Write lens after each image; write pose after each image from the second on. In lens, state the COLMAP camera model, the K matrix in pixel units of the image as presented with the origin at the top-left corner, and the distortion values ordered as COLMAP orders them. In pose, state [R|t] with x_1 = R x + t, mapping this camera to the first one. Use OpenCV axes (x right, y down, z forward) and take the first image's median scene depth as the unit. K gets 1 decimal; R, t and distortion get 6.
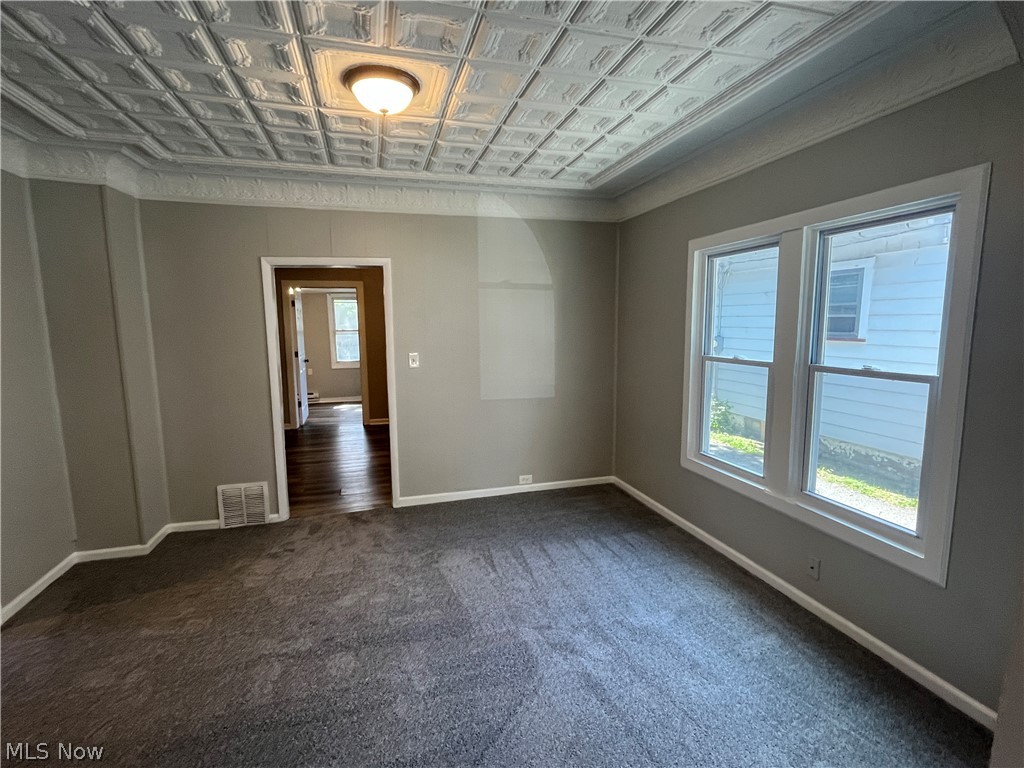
lens RADIAL K [[493.8, 0, 512.0], [0, 493.8, 384.0], [0, 0, 1]] dist [-0.004130, -0.001670]
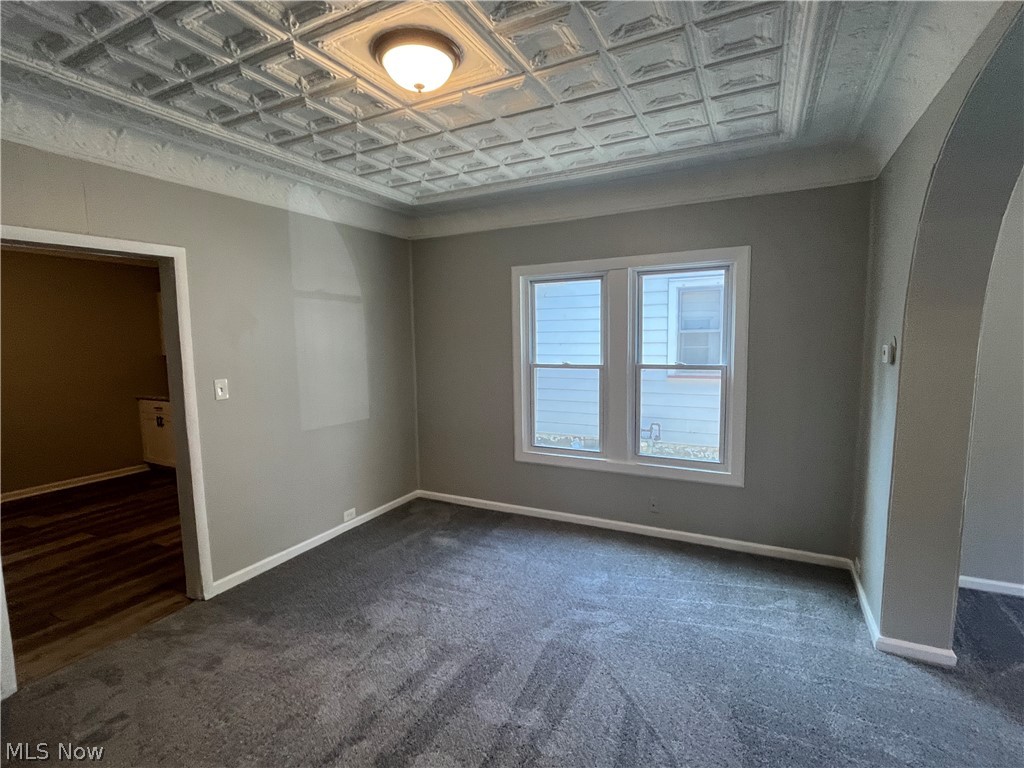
lens RADIAL K [[493.8, 0, 512.0], [0, 493.8, 384.0], [0, 0, 1]] dist [-0.004130, -0.001670]
pose [[0.683496, -0.072804, 0.726315, -0.518154], [0.099918, 0.994979, 0.005706, -0.020343], [-0.723084, 0.068671, 0.687338, 0.215372]]
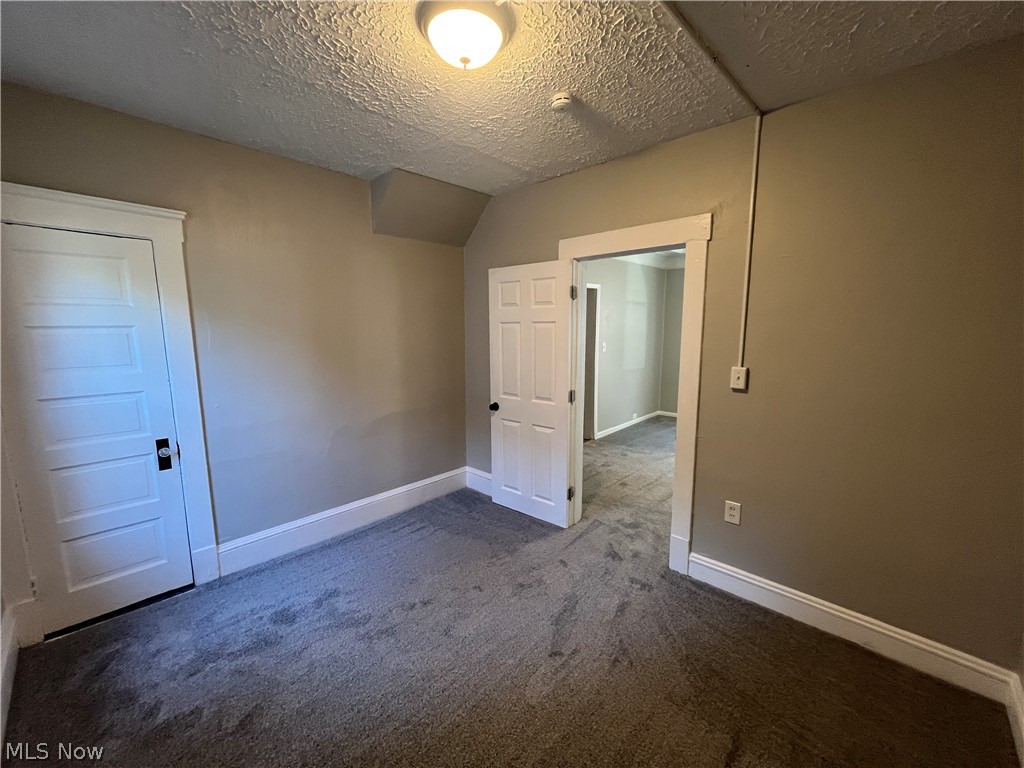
lens RADIAL K [[413.4, 0, 512.0], [0, 413.4, 384.0], [0, 0, 1]] dist [-0.000471, -0.000049]
pose [[0.857805, -0.067615, 0.509508, -1.382907], [0.061726, 0.997687, 0.028479, 0.018244], [-0.510255, 0.007020, 0.859994, -0.024257]]
